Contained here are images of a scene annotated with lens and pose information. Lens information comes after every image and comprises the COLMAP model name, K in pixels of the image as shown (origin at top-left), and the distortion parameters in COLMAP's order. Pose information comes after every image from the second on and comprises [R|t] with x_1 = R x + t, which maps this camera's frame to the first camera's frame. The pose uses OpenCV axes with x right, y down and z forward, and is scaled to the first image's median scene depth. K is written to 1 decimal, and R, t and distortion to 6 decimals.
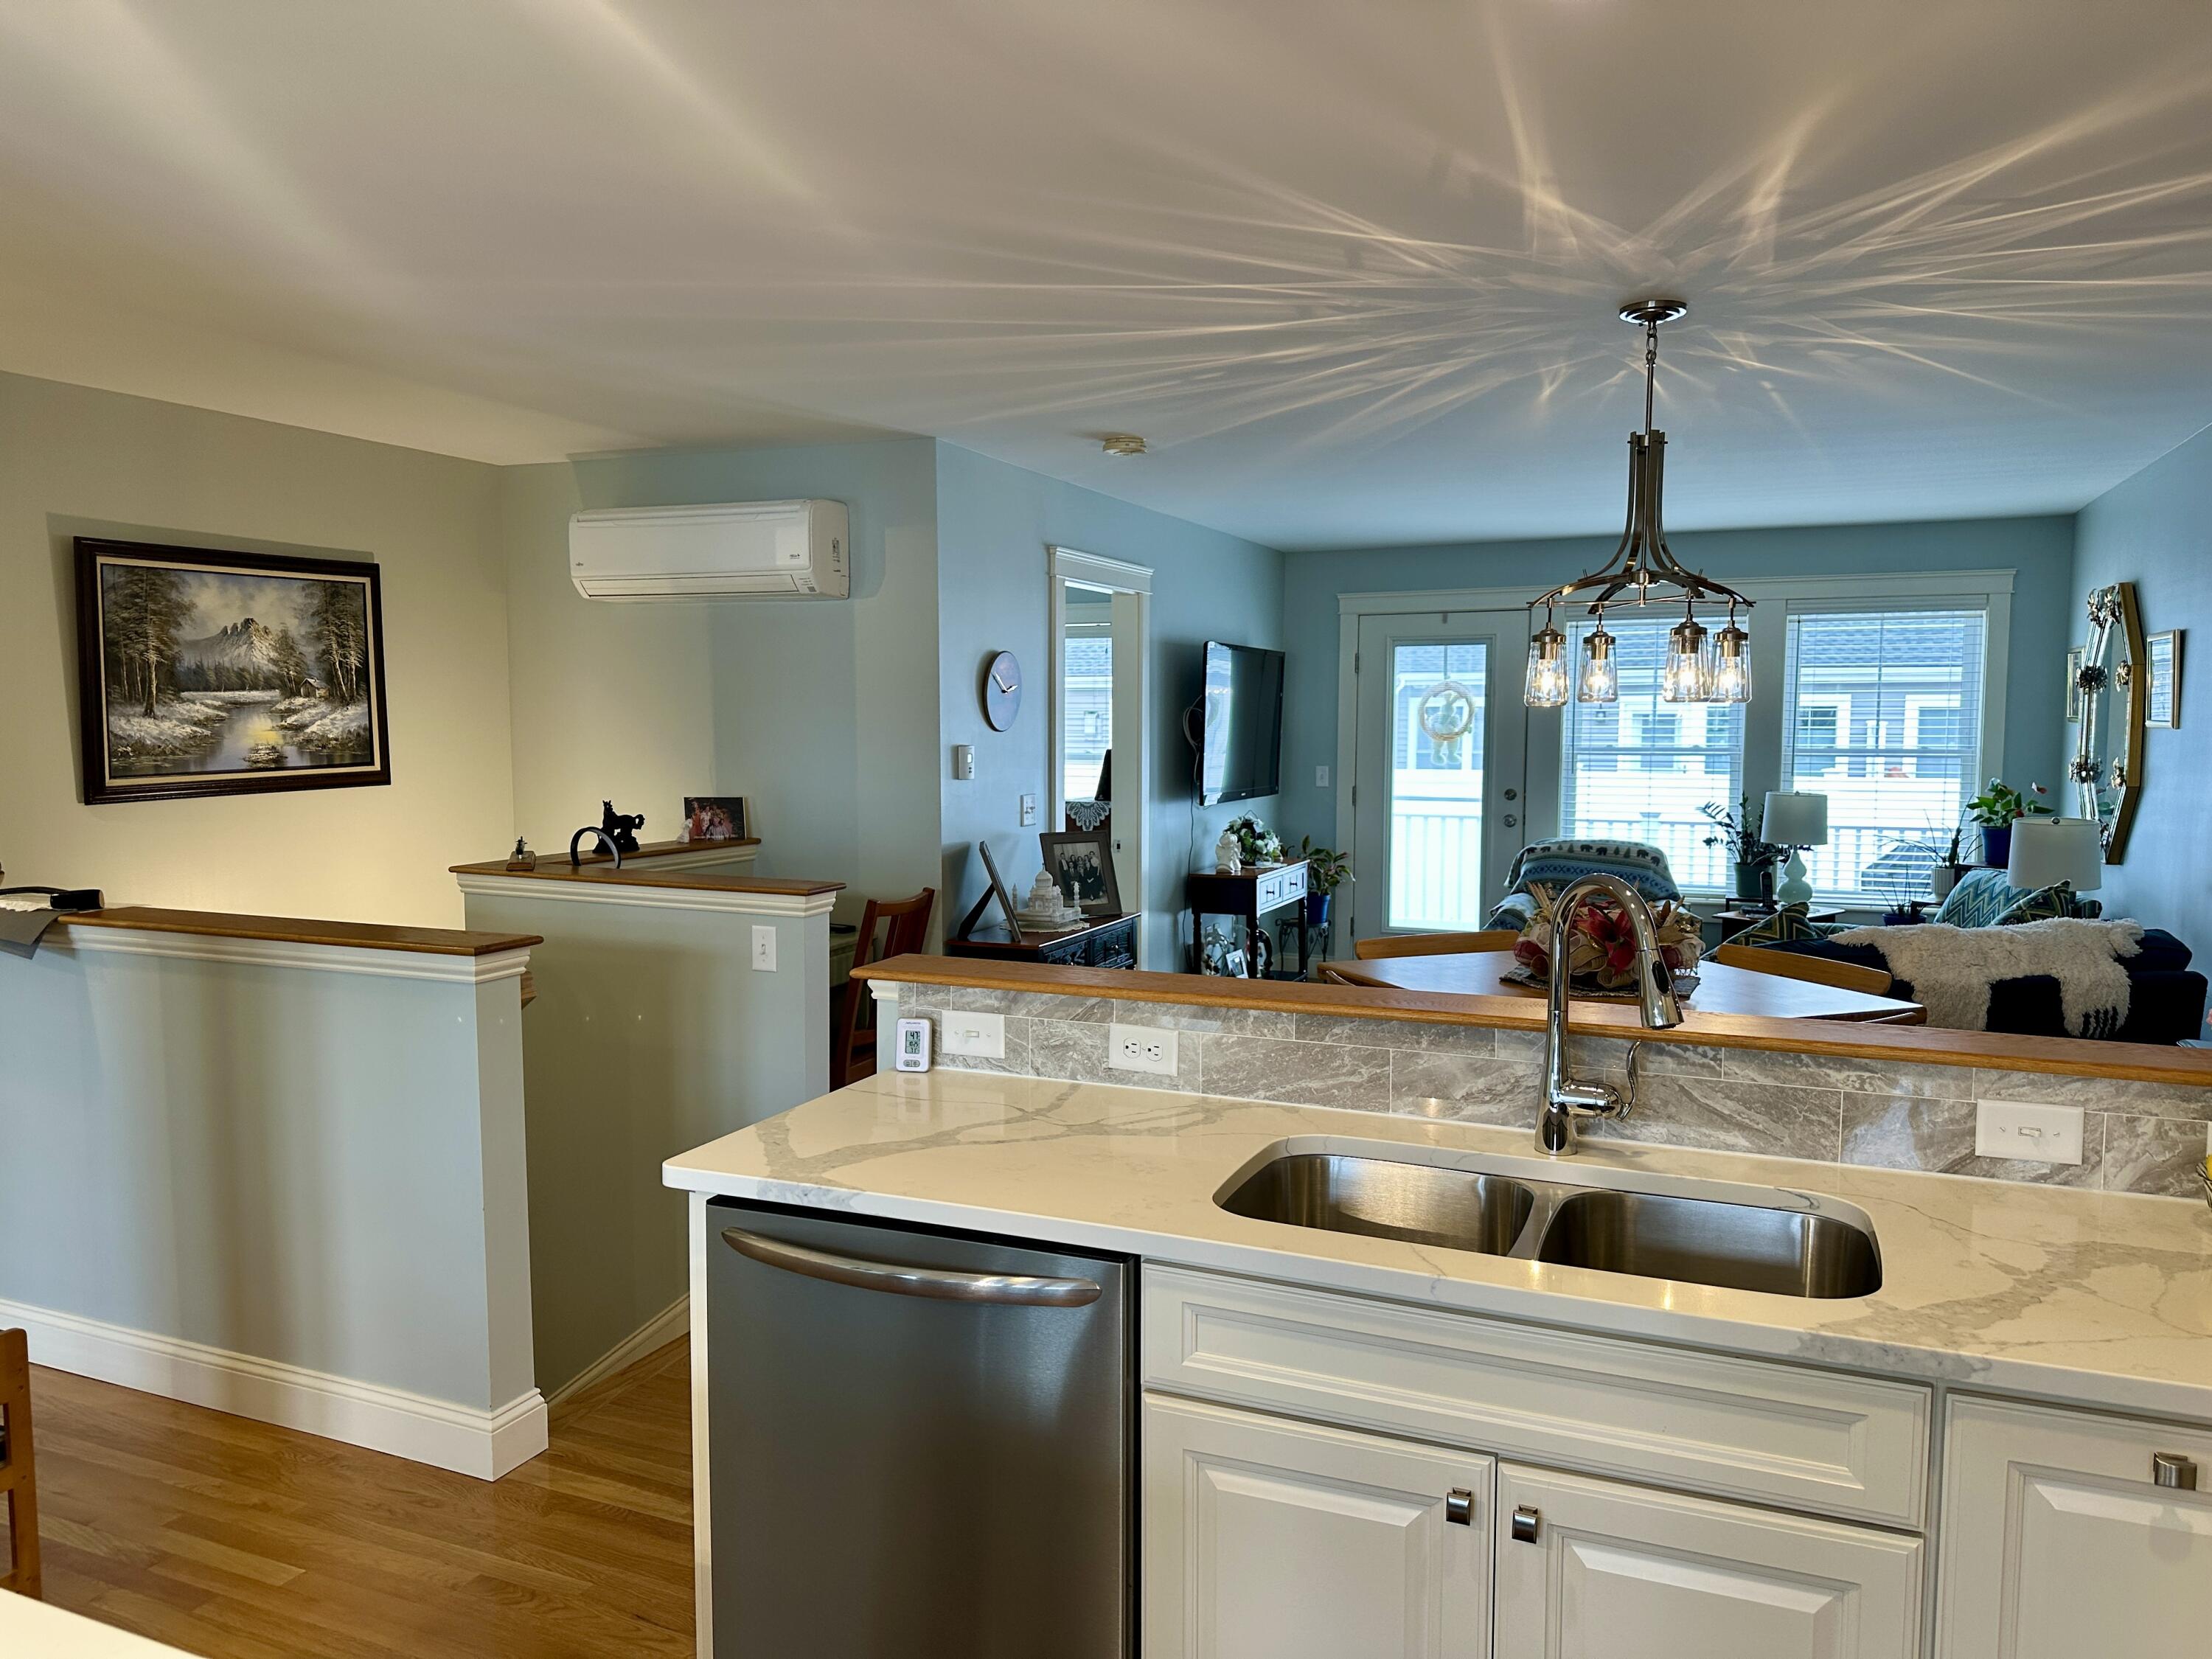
lens RADIAL K [[1566.0, 0, 1067.7], [0, 1566.0, 846.5], [0, 0, 1]] dist [0.080789, -0.099776]
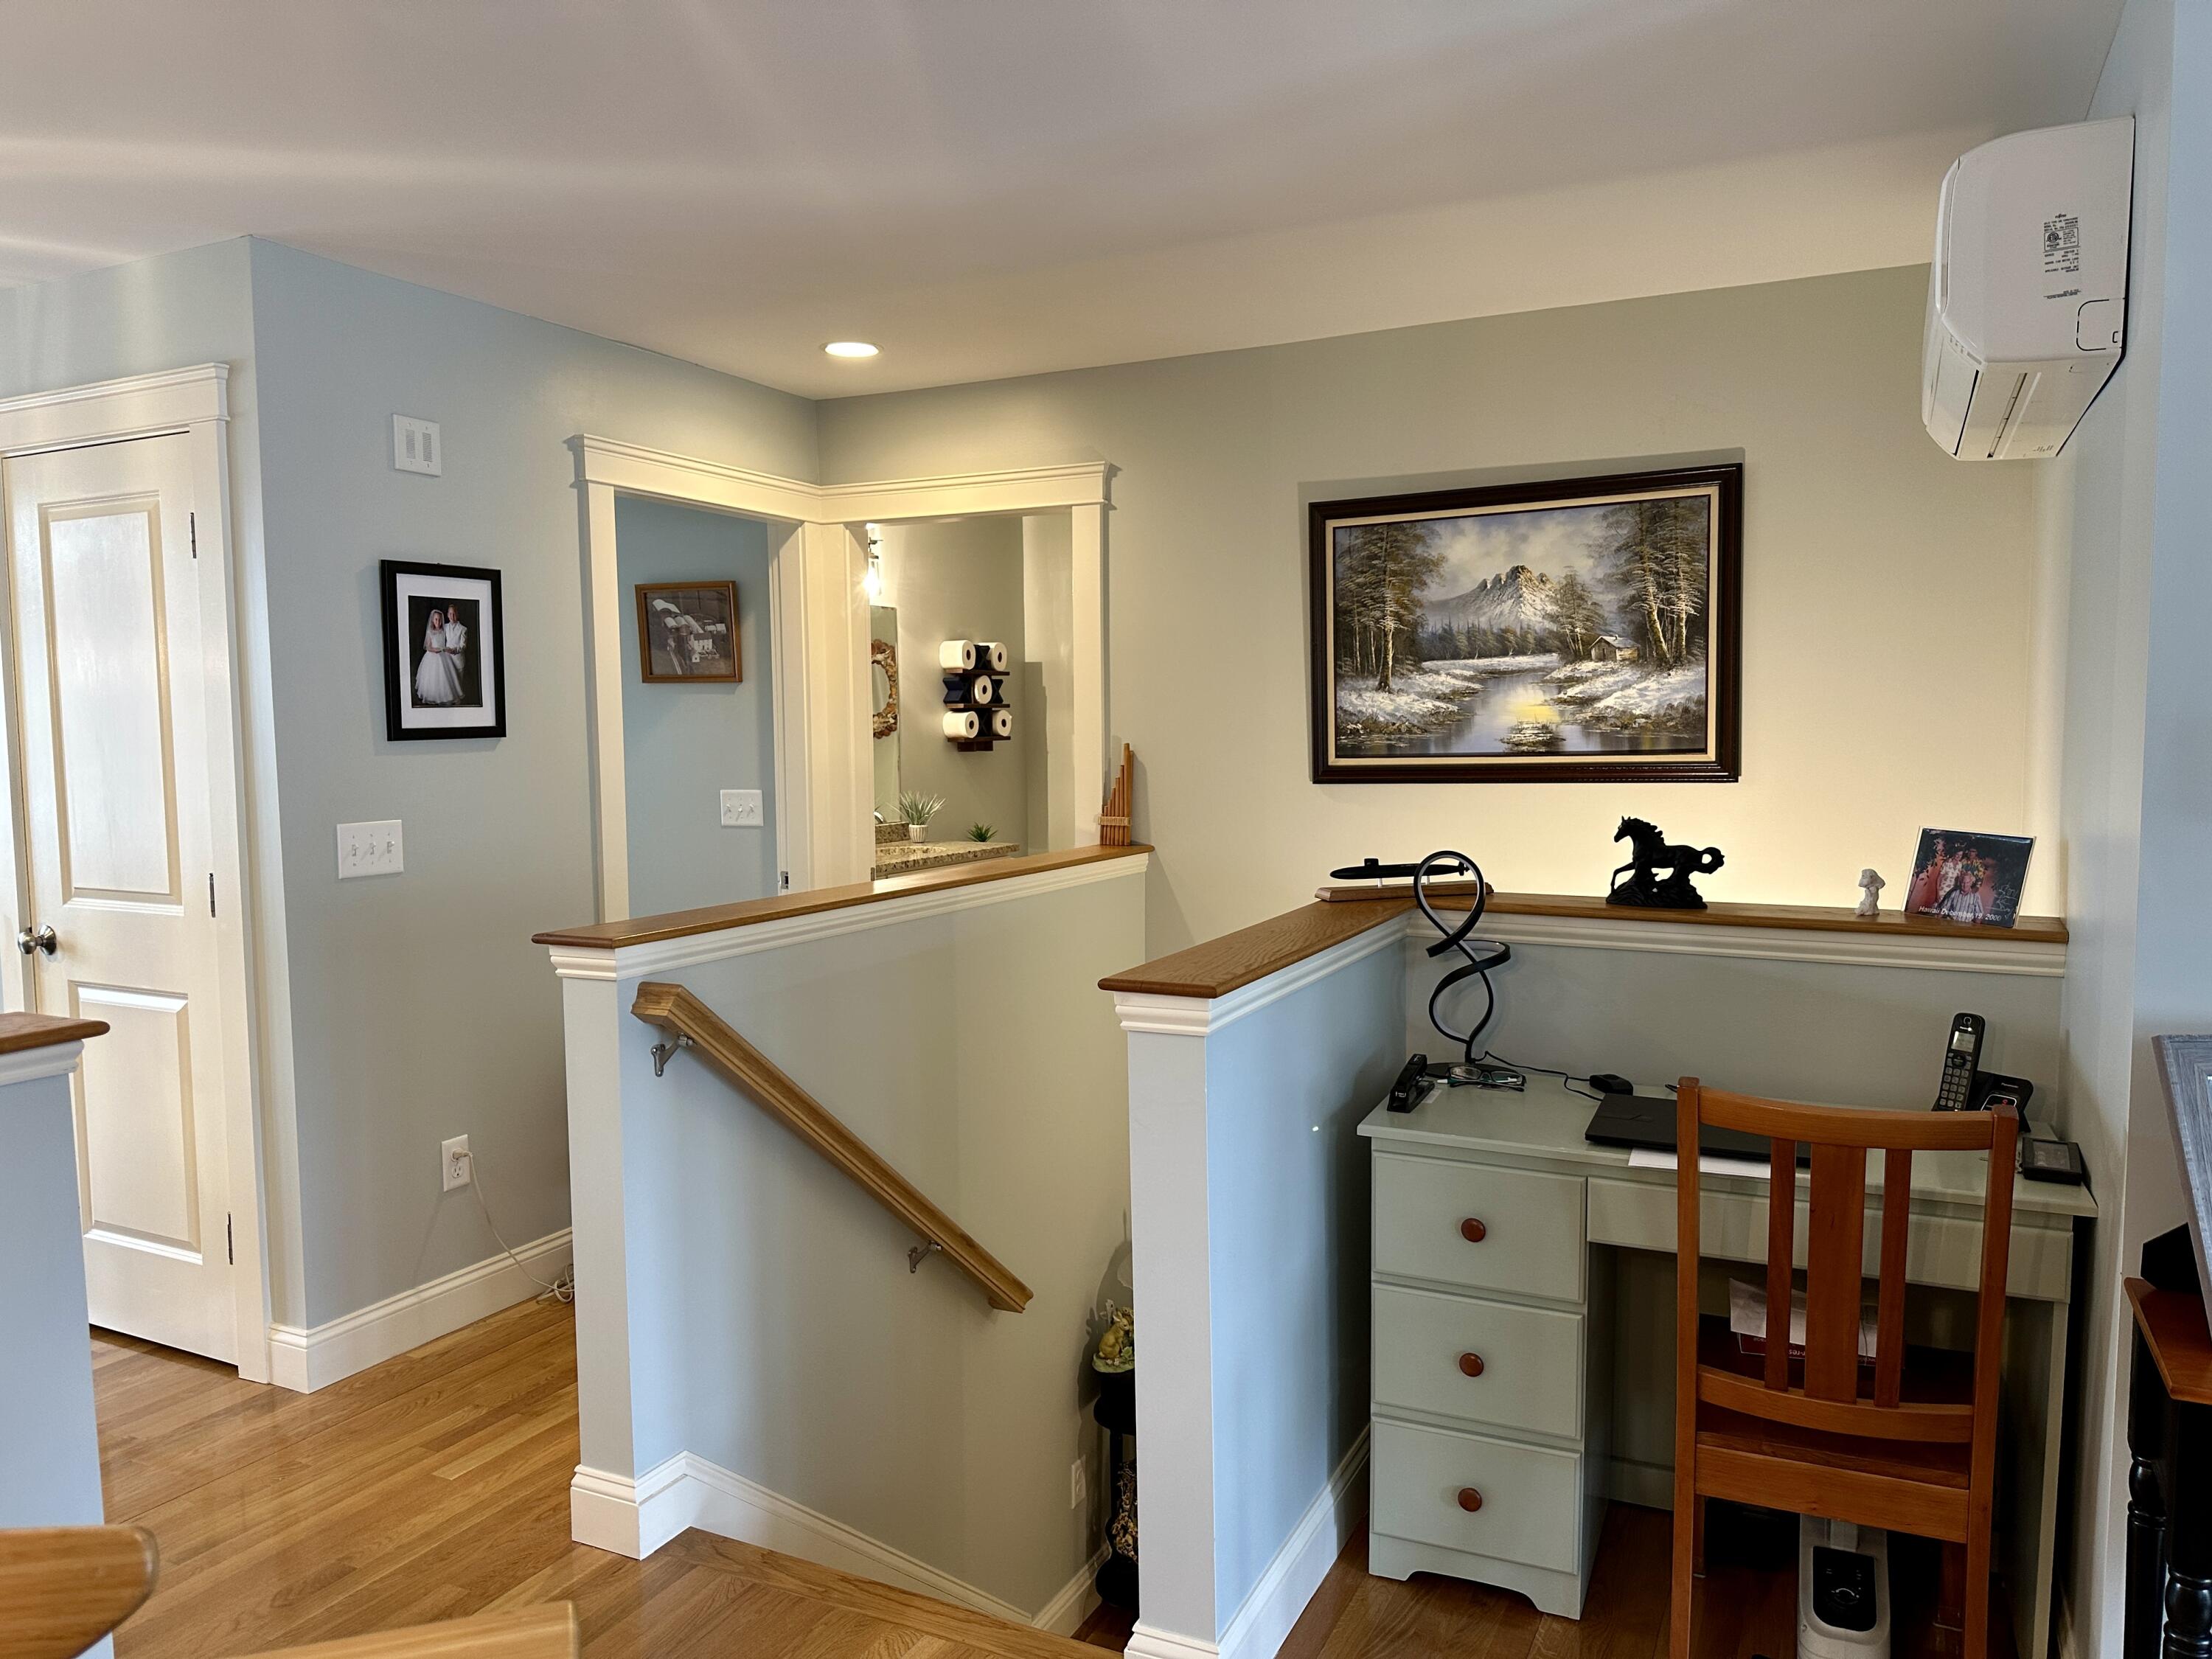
lens RADIAL K [[1566.0, 0, 1097.8], [0, 1566.0, 843.9], [0, 0, 1]] dist [0.080789, -0.099776]
pose [[-0.055285, 0.078320, -0.995394, 0.308404], [-0.075244, 0.993757, 0.082370, -0.053538], [0.995631, 0.079451, -0.049047, 0.843650]]
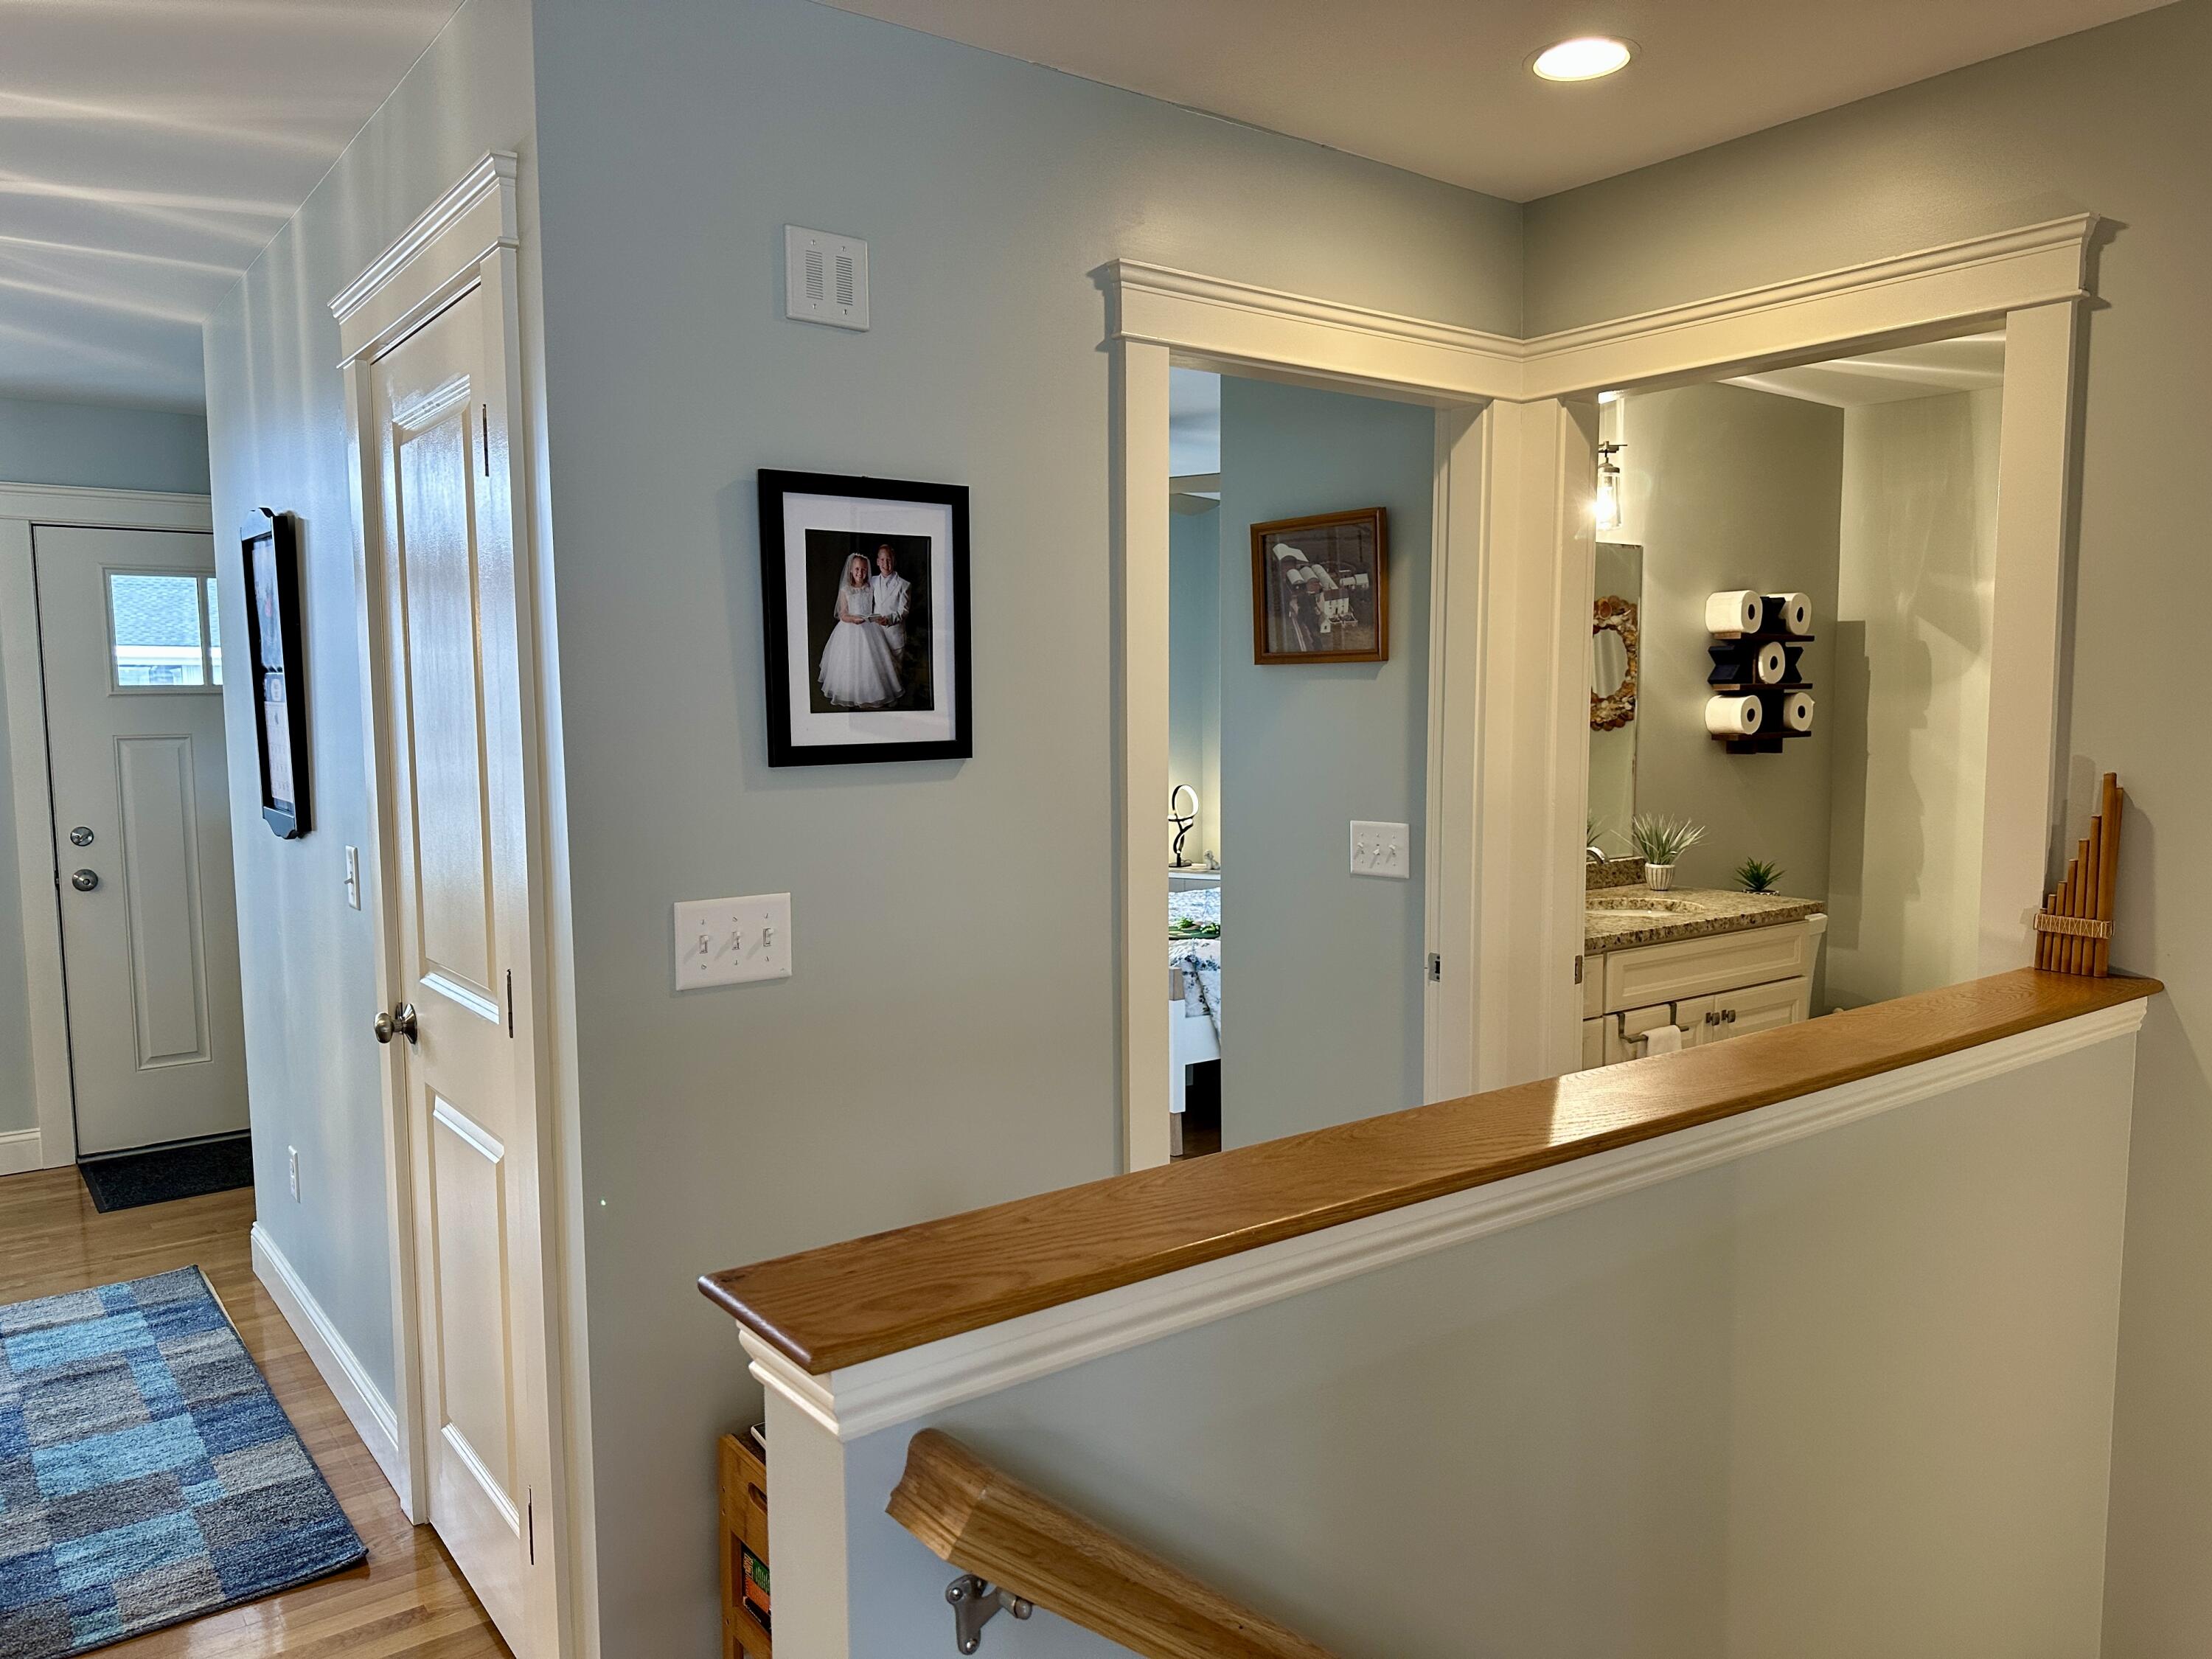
lens RADIAL K [[1566.0, 0, 1099.1], [0, 1566.0, 866.2], [0, 0, 1]] dist [0.080789, -0.099776]
pose [[-0.487896, 0.096035, -0.867603, -0.213774], [-0.065254, 0.987136, 0.145961, -0.062493], [0.870459, 0.127828, -0.475353, 0.749924]]
